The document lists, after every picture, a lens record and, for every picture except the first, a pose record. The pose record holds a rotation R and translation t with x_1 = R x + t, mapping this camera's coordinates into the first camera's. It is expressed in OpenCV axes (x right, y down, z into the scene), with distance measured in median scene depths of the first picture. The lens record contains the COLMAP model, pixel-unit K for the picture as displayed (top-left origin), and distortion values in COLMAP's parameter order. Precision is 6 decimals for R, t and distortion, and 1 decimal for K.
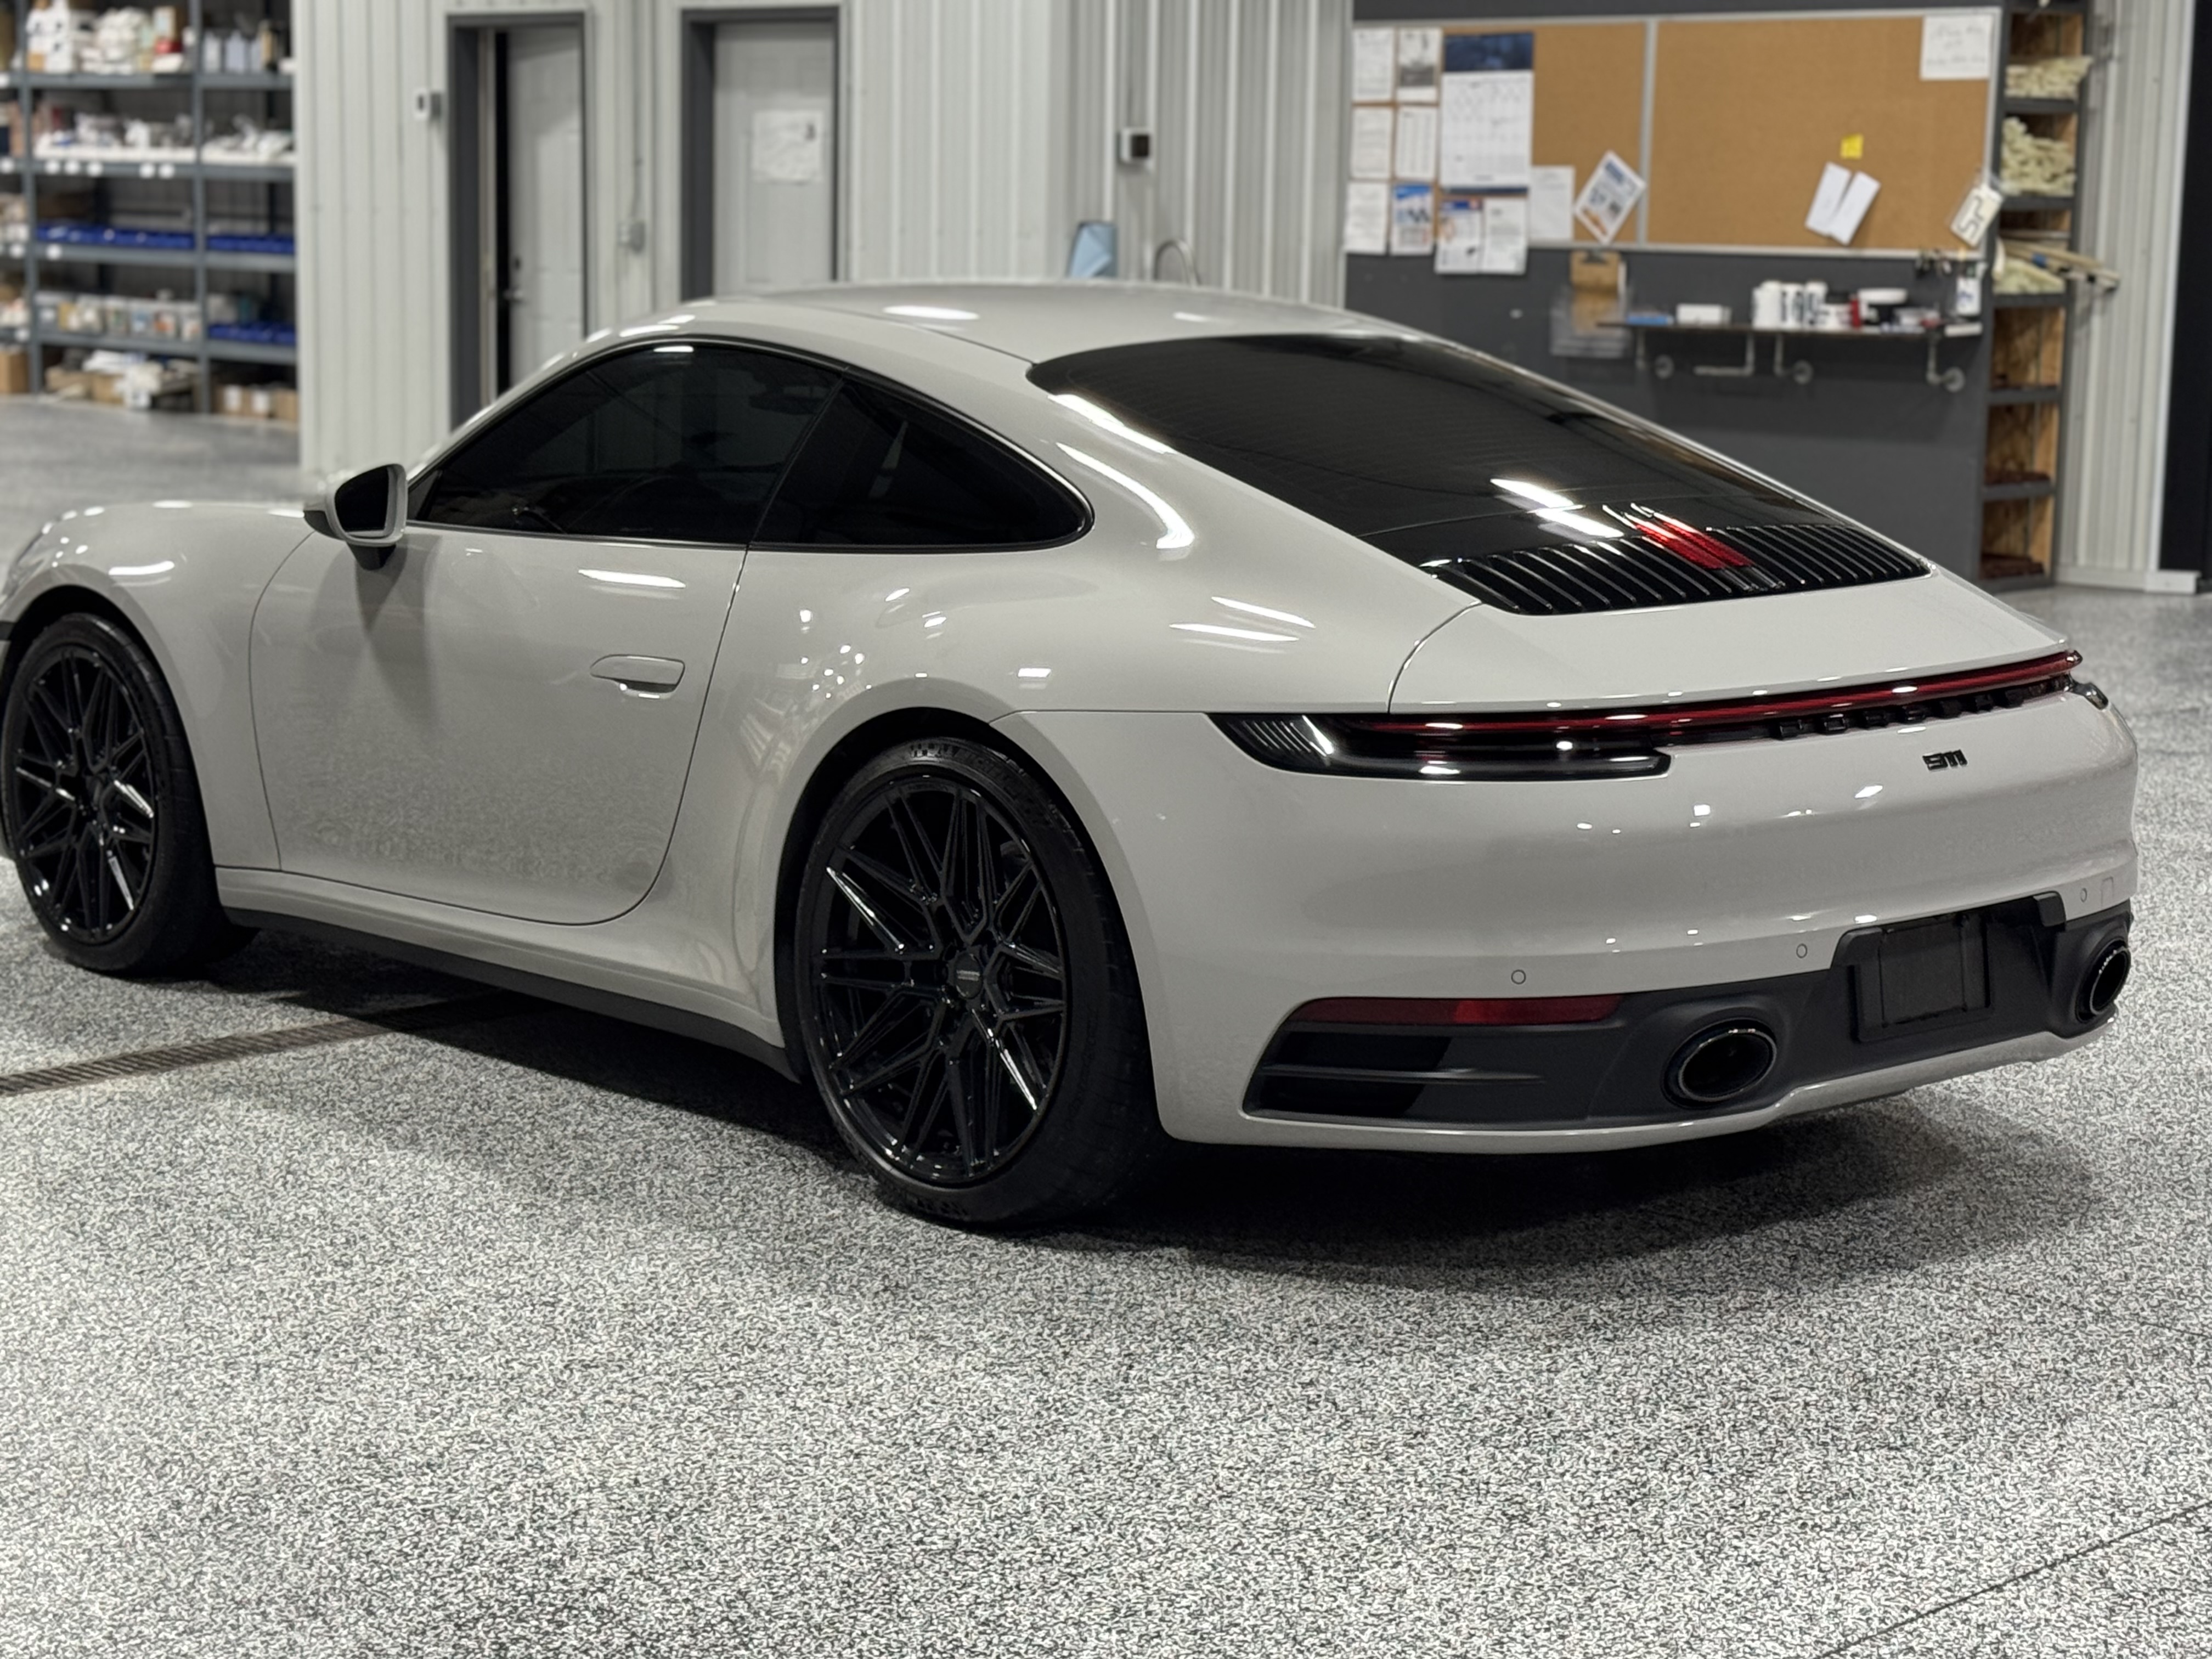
lens RADIAL K [[4115.7, 0, 1061.4], [0, 4115.7, 825.2], [0, 0, 1]] dist [0.144074, -0.143882]
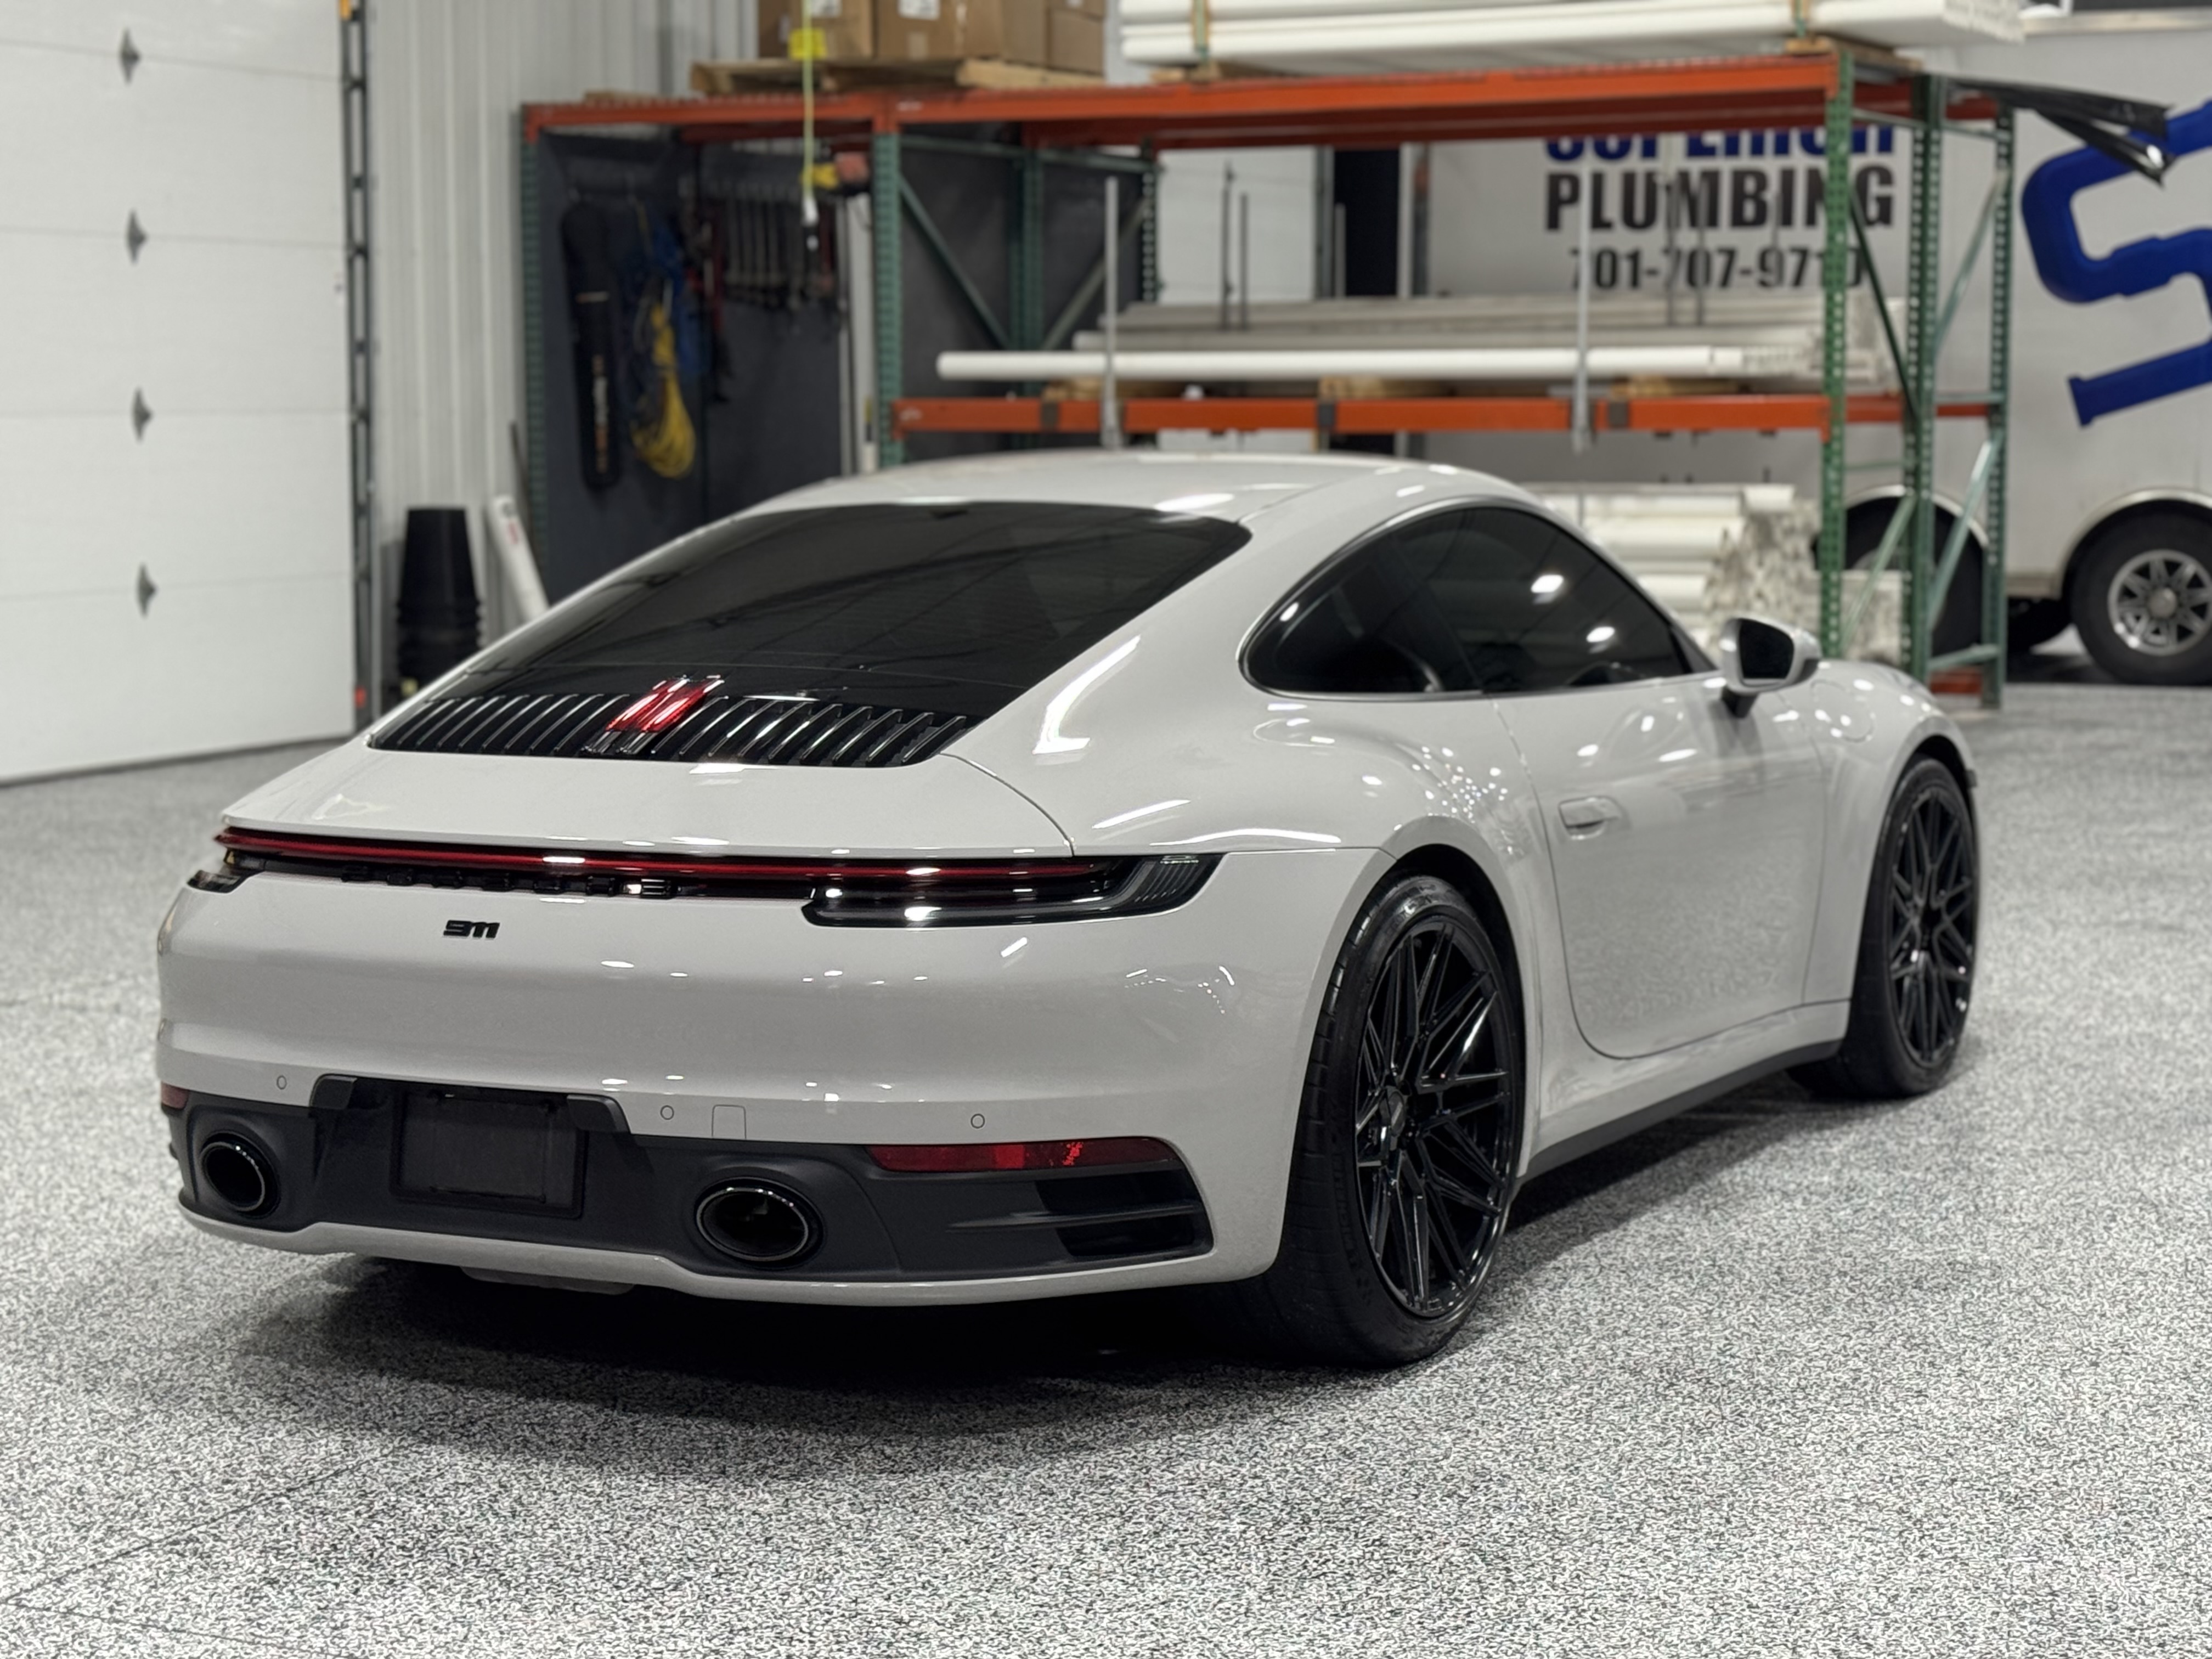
lens RADIAL K [[4115.7, 0, 1061.4], [0, 4115.7, 825.2], [0, 0, 1]] dist [0.144074, -0.143882]
pose [[0.341247, 0.090578, -0.935599, 1.164133], [-0.139201, 0.989241, 0.045000, -0.102643], [0.929609, 0.114880, 0.350185, 0.787493]]
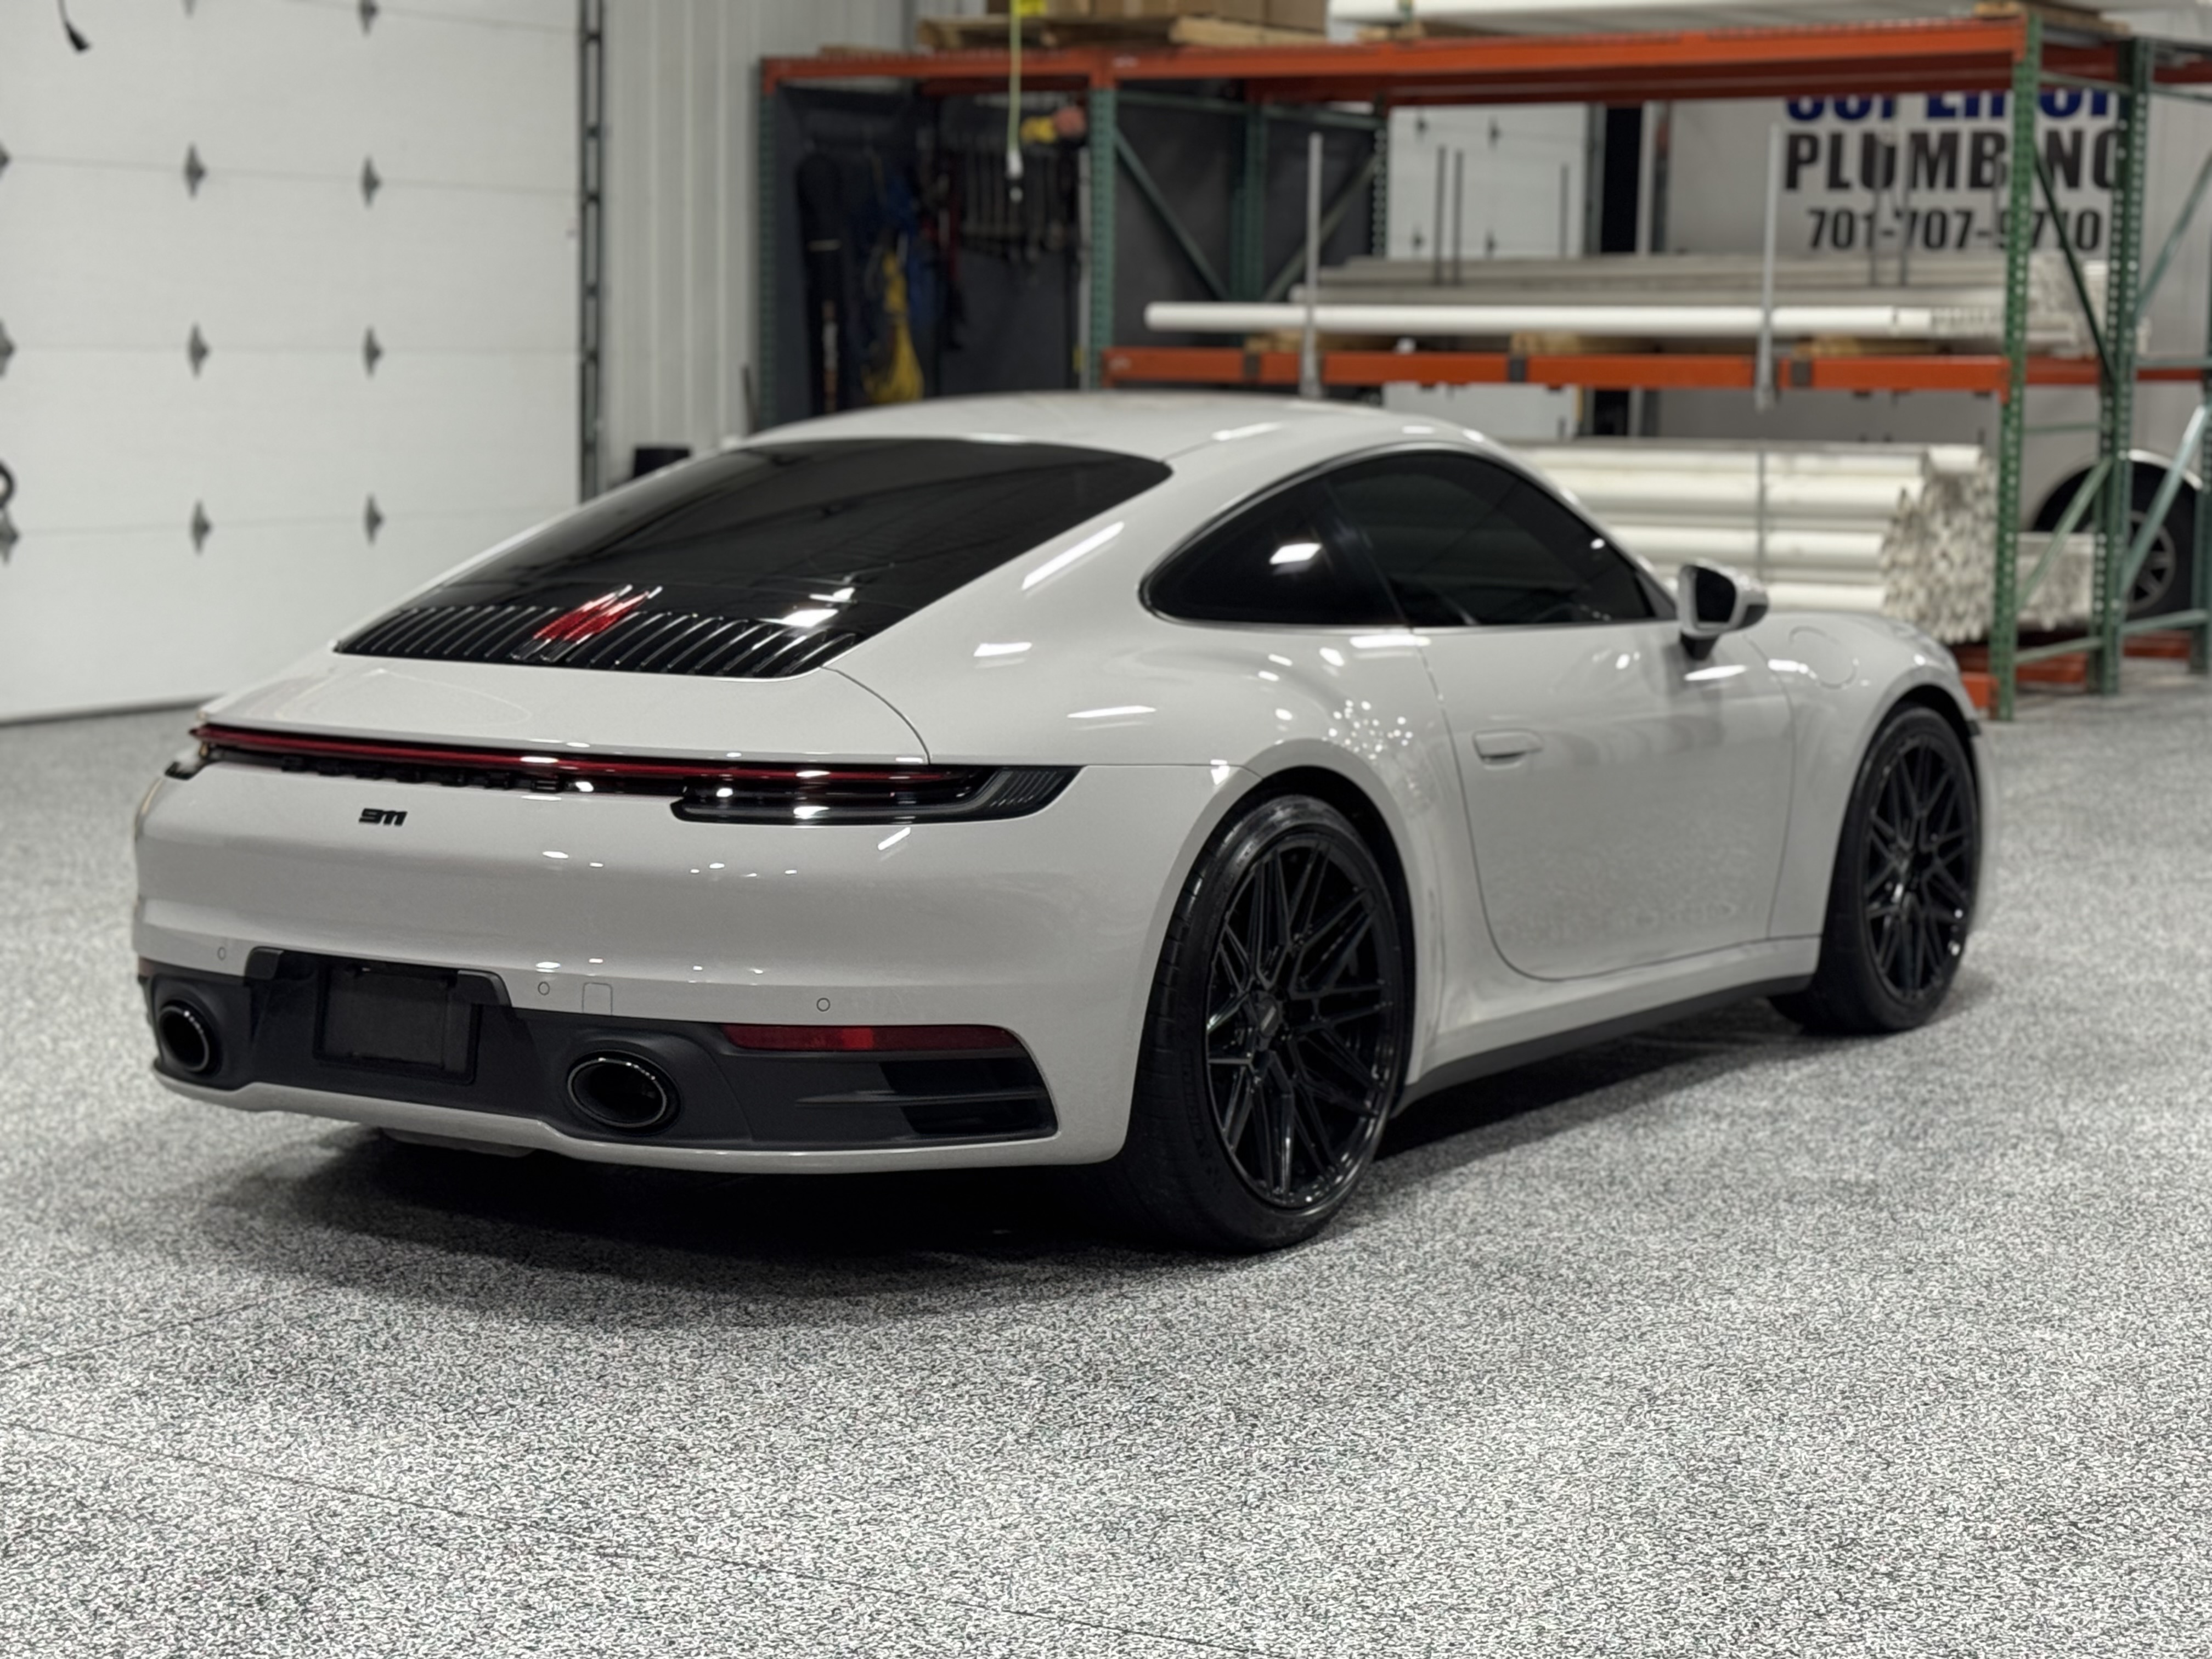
lens RADIAL K [[4115.7, 0, 1061.4], [0, 4115.7, 825.2], [0, 0, 1]] dist [0.144074, -0.143882]
pose [[0.250879, 0.108604, -0.961907, 1.274902], [-0.159653, 0.984721, 0.069540, -0.114931], [0.954762, 0.136126, 0.264385, 0.887158]]
